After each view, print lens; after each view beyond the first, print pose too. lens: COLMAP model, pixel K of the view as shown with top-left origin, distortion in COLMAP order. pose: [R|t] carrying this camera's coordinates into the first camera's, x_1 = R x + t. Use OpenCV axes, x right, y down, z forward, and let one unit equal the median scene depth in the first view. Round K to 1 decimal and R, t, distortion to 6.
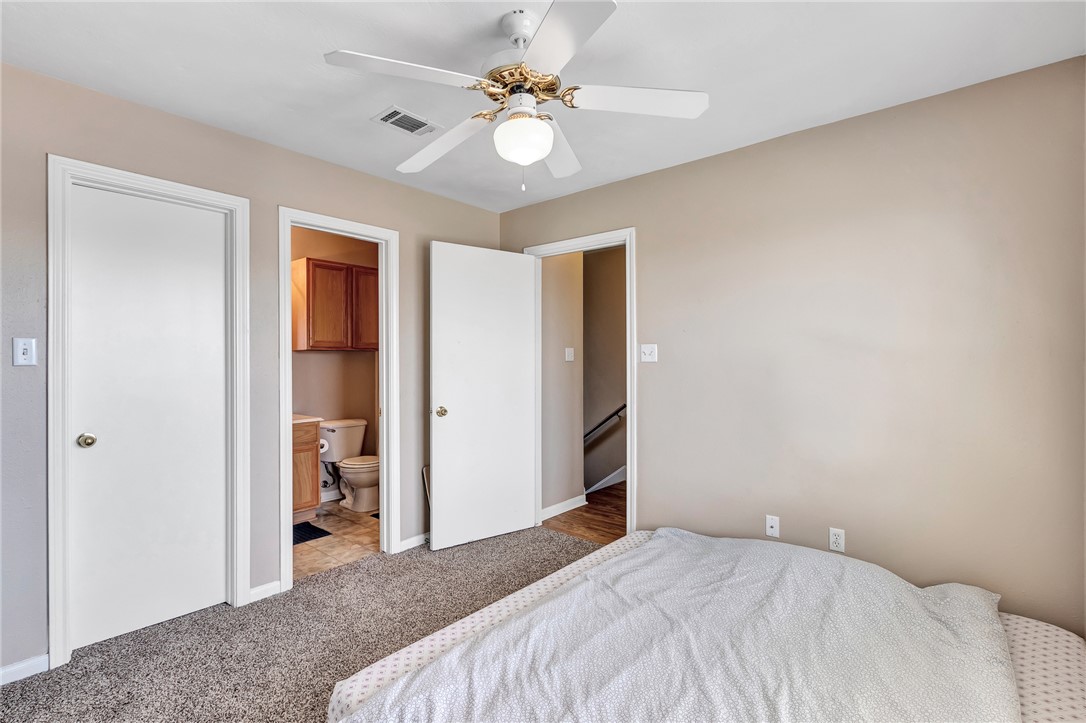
lens RADIAL K [[502.4, 0, 543.0], [0, 502.4, 361.5], [0, 0, 1]] dist [-0.000509, -0.000360]
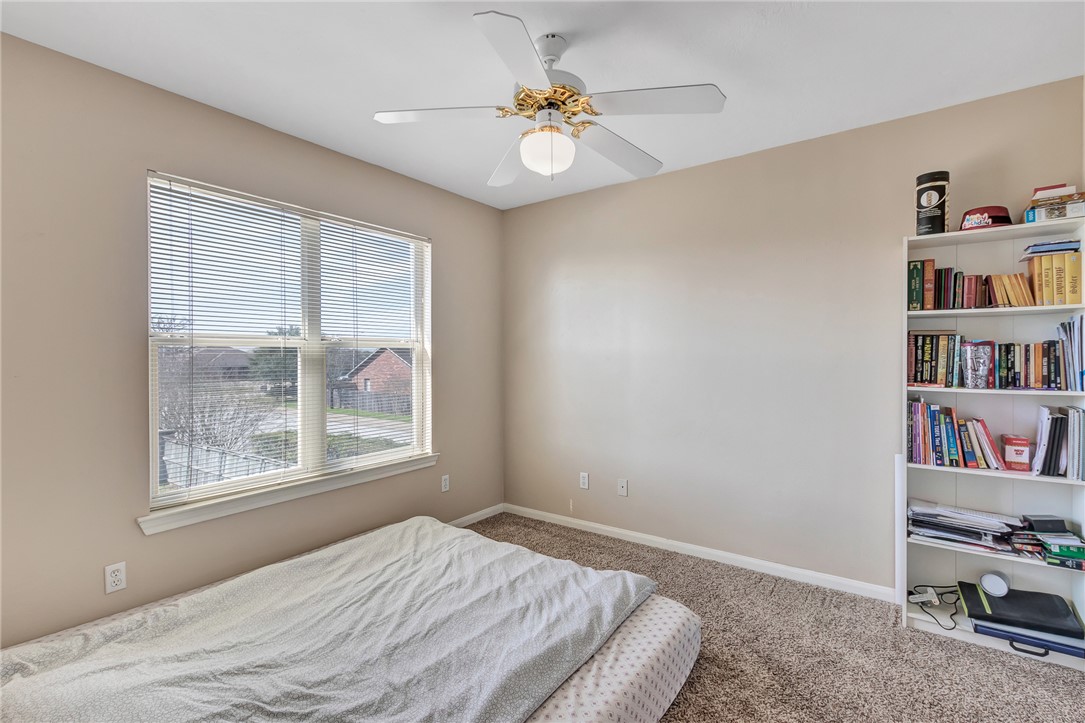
lens RADIAL K [[501.9, 0, 542.5], [0, 501.9, 361.5], [0, 0, 1]] dist [-0.000509, -0.000360]
pose [[-0.996717, 0.004927, -0.080814, 0.017311], [0.004469, 0.999973, 0.005849, 0.001246], [0.080841, 0.005468, -0.996712, 0.552077]]
